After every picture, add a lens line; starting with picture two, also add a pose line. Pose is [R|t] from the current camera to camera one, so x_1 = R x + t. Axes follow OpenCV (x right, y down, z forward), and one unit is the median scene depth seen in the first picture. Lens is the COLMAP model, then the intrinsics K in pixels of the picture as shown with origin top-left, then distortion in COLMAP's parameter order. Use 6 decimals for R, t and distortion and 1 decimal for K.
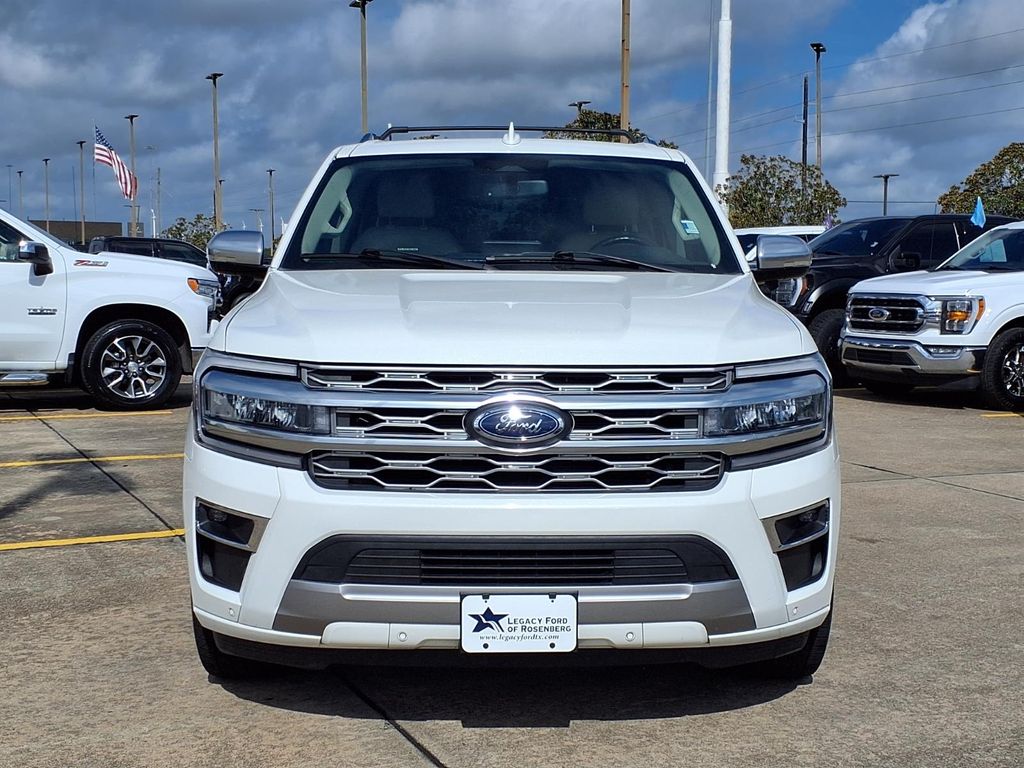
lens RADIAL K [[1355.4, 0, 445.7], [0, 1355.4, 473.2], [0, 0, 1]] dist [0.088887, -0.014575]
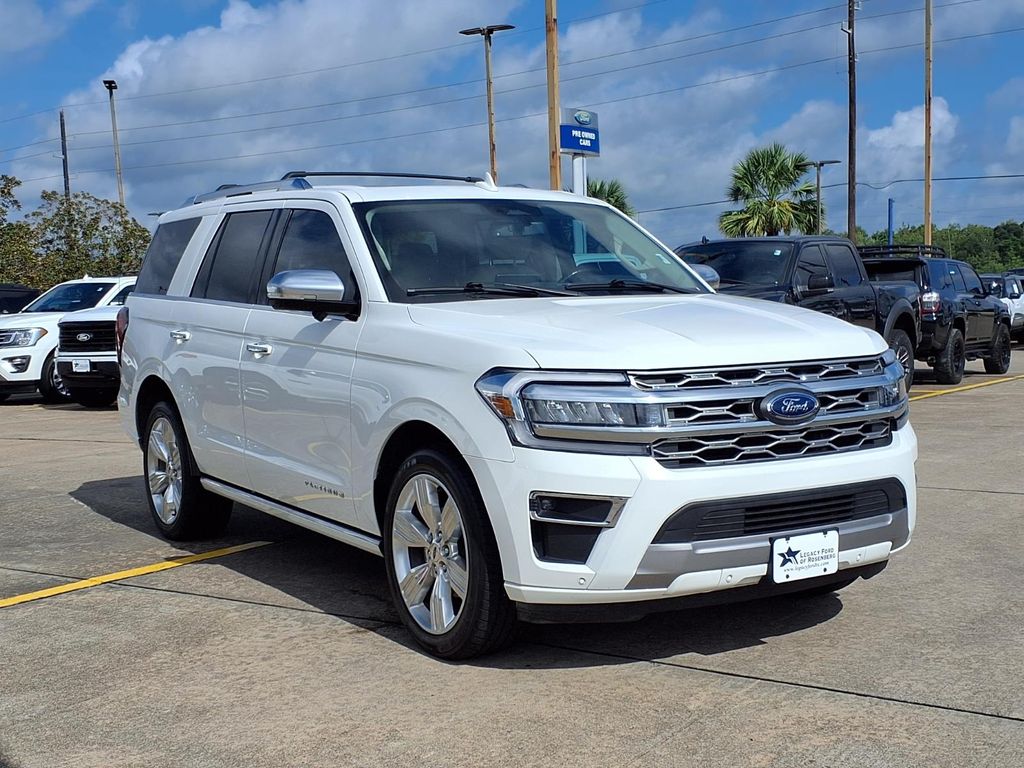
lens RADIAL K [[1355.4, 0, 445.7], [0, 1355.4, 473.2], [0, 0, 1]] dist [0.088887, -0.014575]
pose [[0.878625, -0.091968, 0.468572, -0.856548], [0.103980, 0.994579, 0.000234, -0.006281], [-0.466054, 0.048517, 0.883425, -0.012638]]
